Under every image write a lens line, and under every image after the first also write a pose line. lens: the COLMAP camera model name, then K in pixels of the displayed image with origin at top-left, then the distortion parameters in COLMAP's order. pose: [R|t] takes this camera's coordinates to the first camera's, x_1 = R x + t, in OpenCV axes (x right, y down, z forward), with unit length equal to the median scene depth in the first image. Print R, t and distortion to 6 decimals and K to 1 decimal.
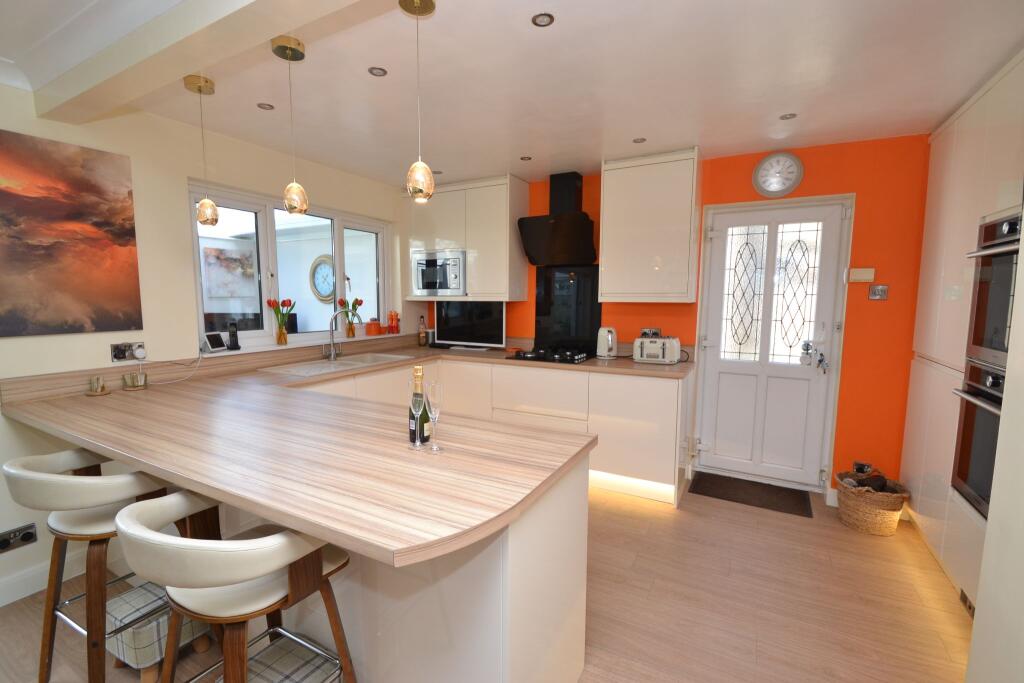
lens RADIAL K [[455.0, 0, 504.6], [0, 455.0, 346.6], [0, 0, 1]] dist [0.013571, -0.016043]
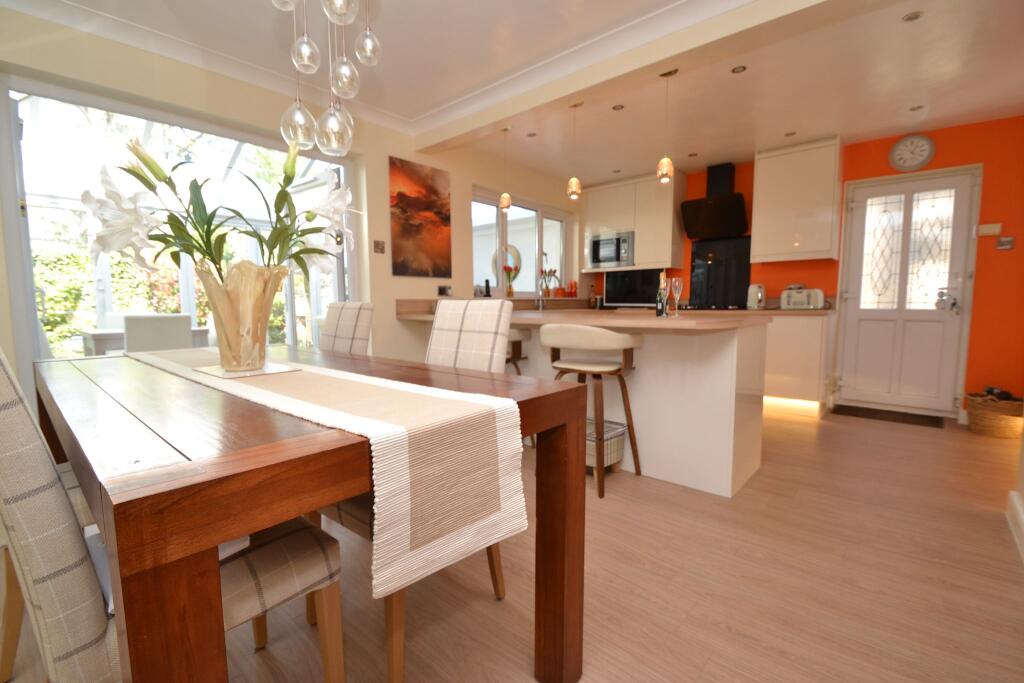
lens RADIAL K [[455.0, 0, 506.5], [0, 455.0, 343.7], [0, 0, 1]] dist [0.013571, -0.016043]
pose [[0.975185, 0.011836, -0.221073, -0.181966], [-0.015728, 0.999751, -0.015855, 0.165896], [0.220830, 0.018938, 0.975128, -0.403837]]
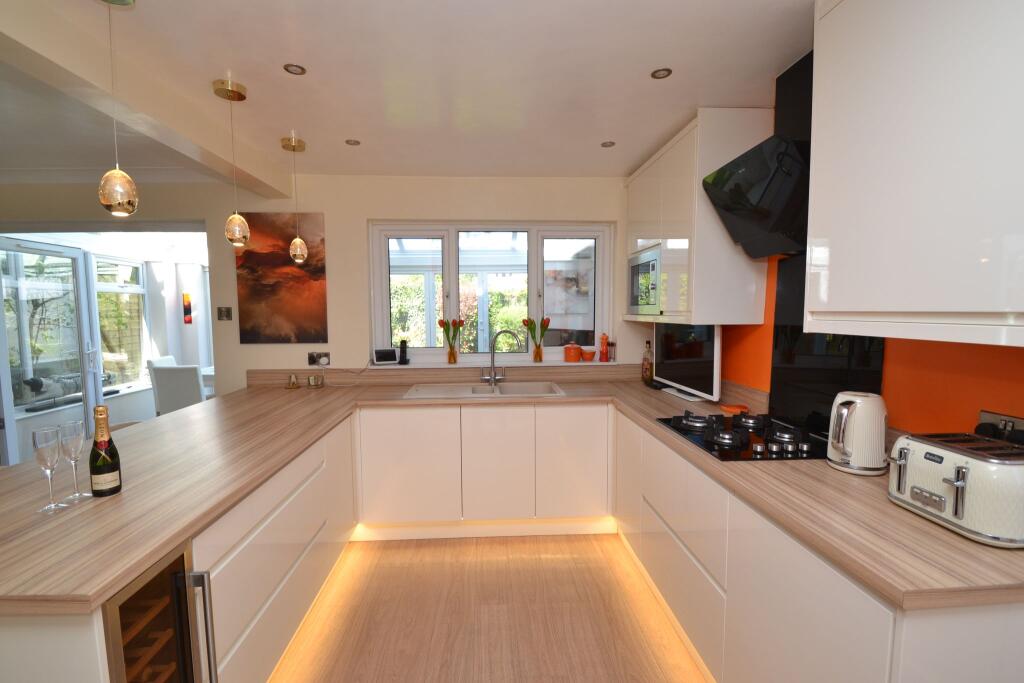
lens RADIAL K [[455.0, 0, 505.3], [0, 455.0, 349.5], [0, 0, 1]] dist [0.013571, -0.016043]
pose [[0.528210, 0.066741, -0.846487, 0.443192], [-0.084255, 0.996106, 0.025962, -0.072279], [0.844923, 0.057608, 0.531776, 0.557487]]
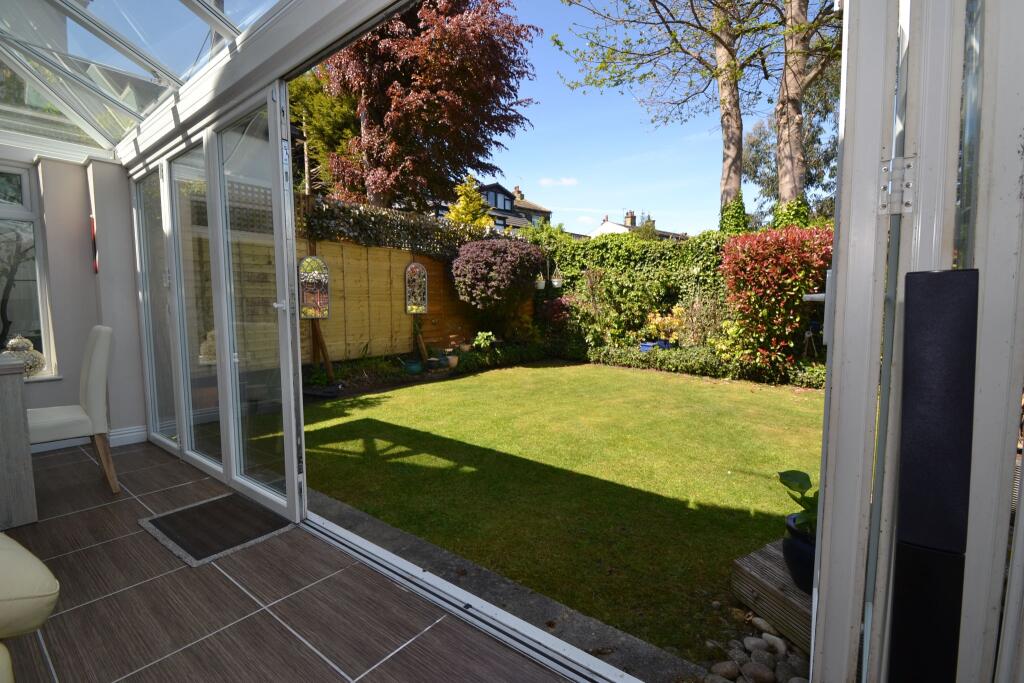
lens RADIAL K [[455.0, 0, 503.7], [0, 455.0, 347.8], [0, 0, 1]] dist [0.013571, -0.016043]
pose [[-0.163519, 0.085032, -0.982869, -0.979331], [-0.101022, 0.989598, 0.102421, -0.048982], [0.981354, 0.116039, -0.153228, 1.546475]]
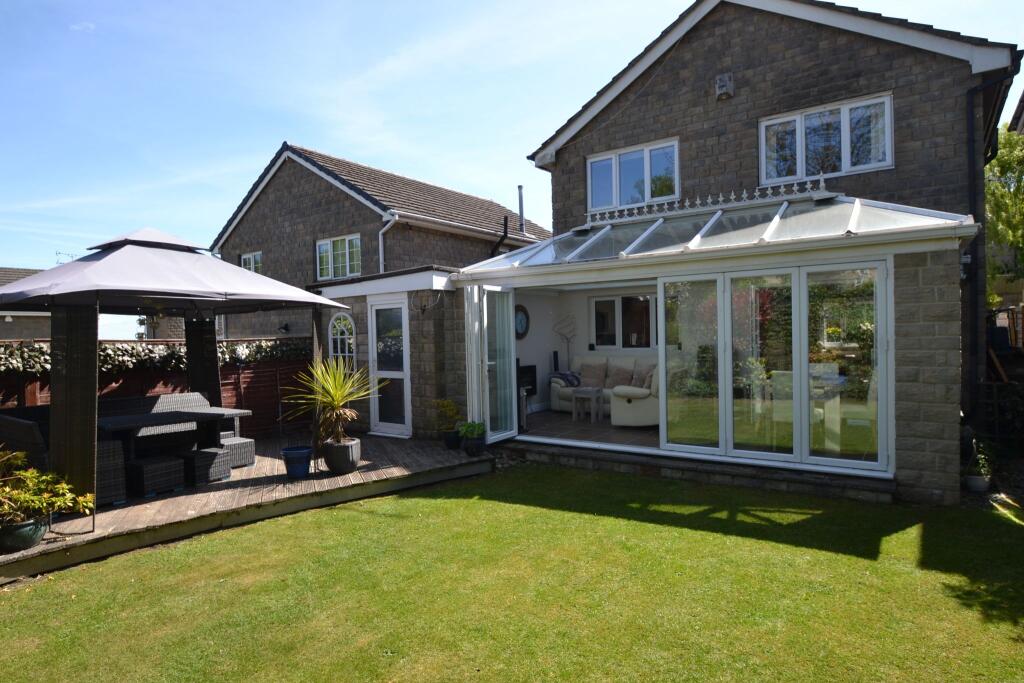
lens RADIAL K [[585.0, 0, 507.3], [0, 585.0, 344.0], [0, 0, 1]] dist [-0.020079, -0.006226]
pose [[0.115152, -0.024998, 0.993033, -3.744201], [0.131289, 0.991296, 0.009730, -0.171220], [-0.984633, 0.129254, 0.117432, 1.433313]]
